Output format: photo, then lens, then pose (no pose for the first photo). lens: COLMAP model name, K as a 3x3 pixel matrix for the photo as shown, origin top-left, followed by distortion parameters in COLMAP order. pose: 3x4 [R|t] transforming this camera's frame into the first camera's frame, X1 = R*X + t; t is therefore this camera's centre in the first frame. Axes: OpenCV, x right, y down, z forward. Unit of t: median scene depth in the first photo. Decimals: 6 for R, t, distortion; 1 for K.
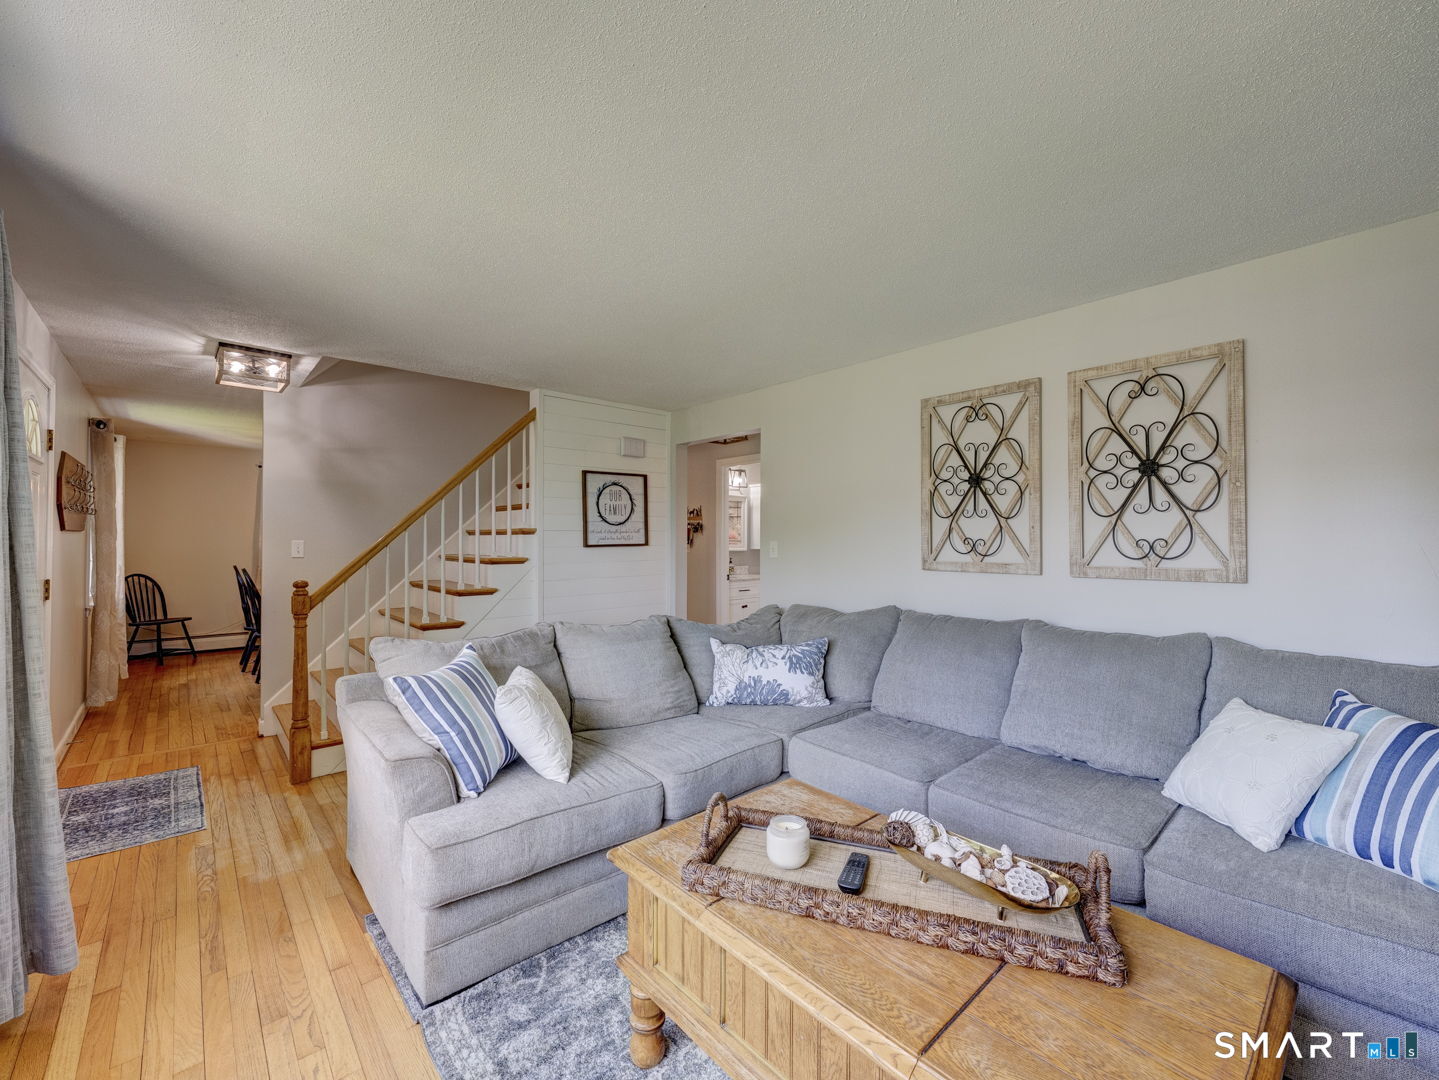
lens RADIAL K [[615.9, 0, 733.2], [0, 615.9, 537.9], [0, 0, 1]] dist [-0.005690, -0.000172]
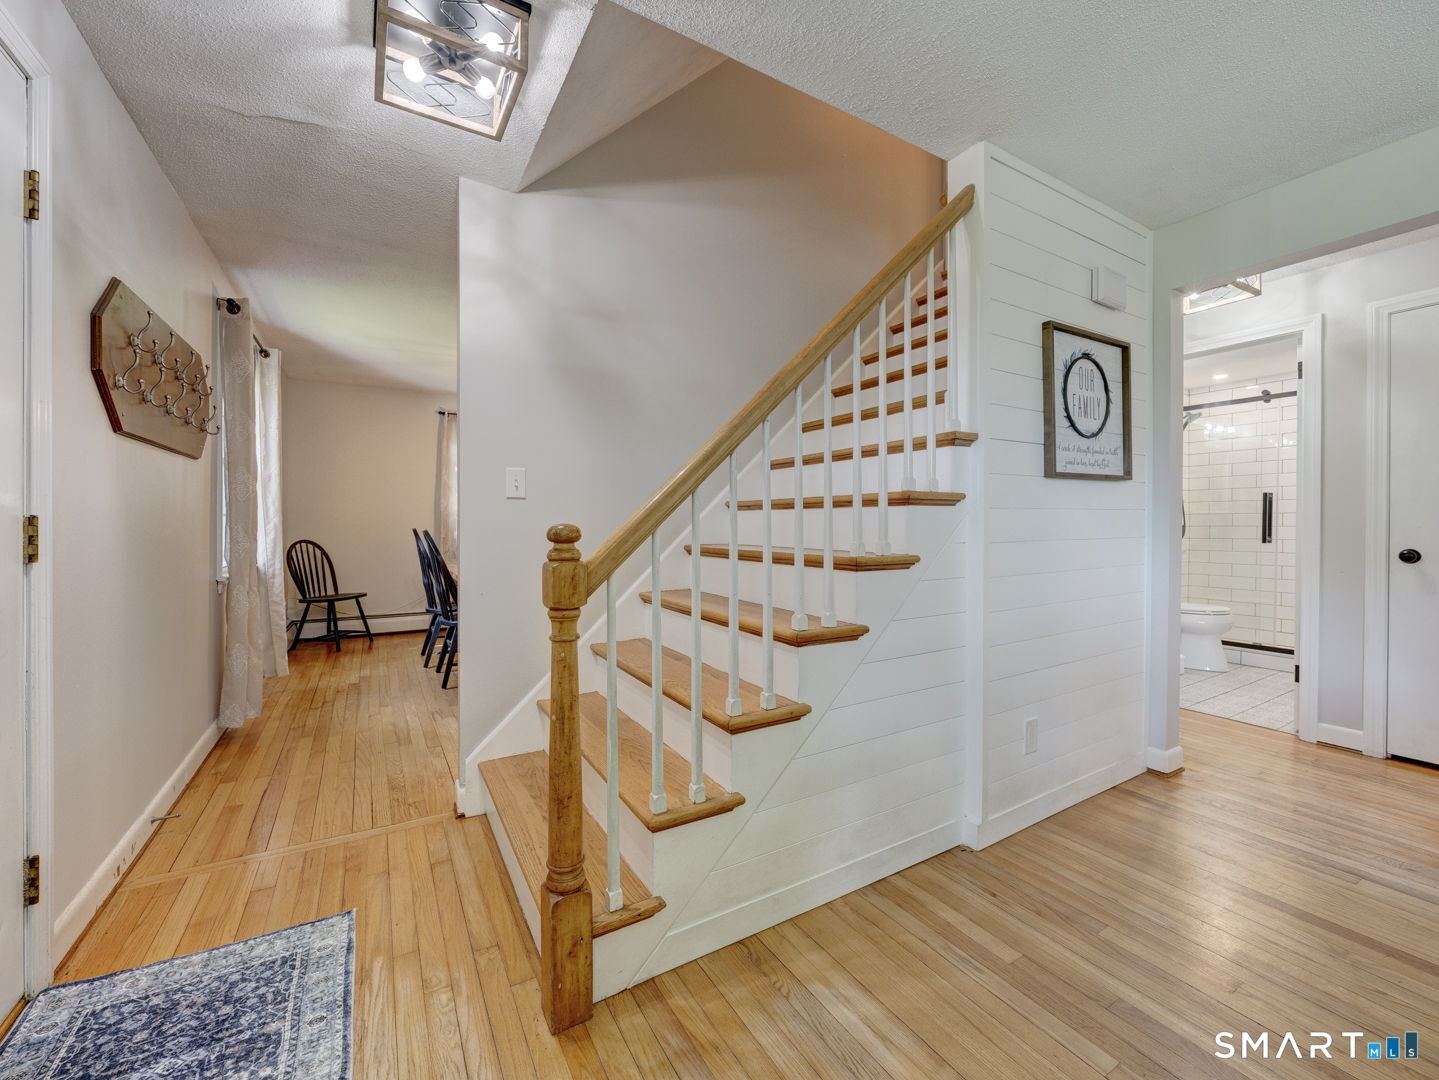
lens RADIAL K [[615.9, 0, 766.1], [0, 615.9, 531.7], [0, 0, 1]] dist [-0.005690, -0.000172]
pose [[0.987169, 0.005653, -0.159580, -0.376094], [-0.002388, 0.999784, 0.020646, 0.048283], [0.159662, -0.020000, 0.986969, 0.458822]]
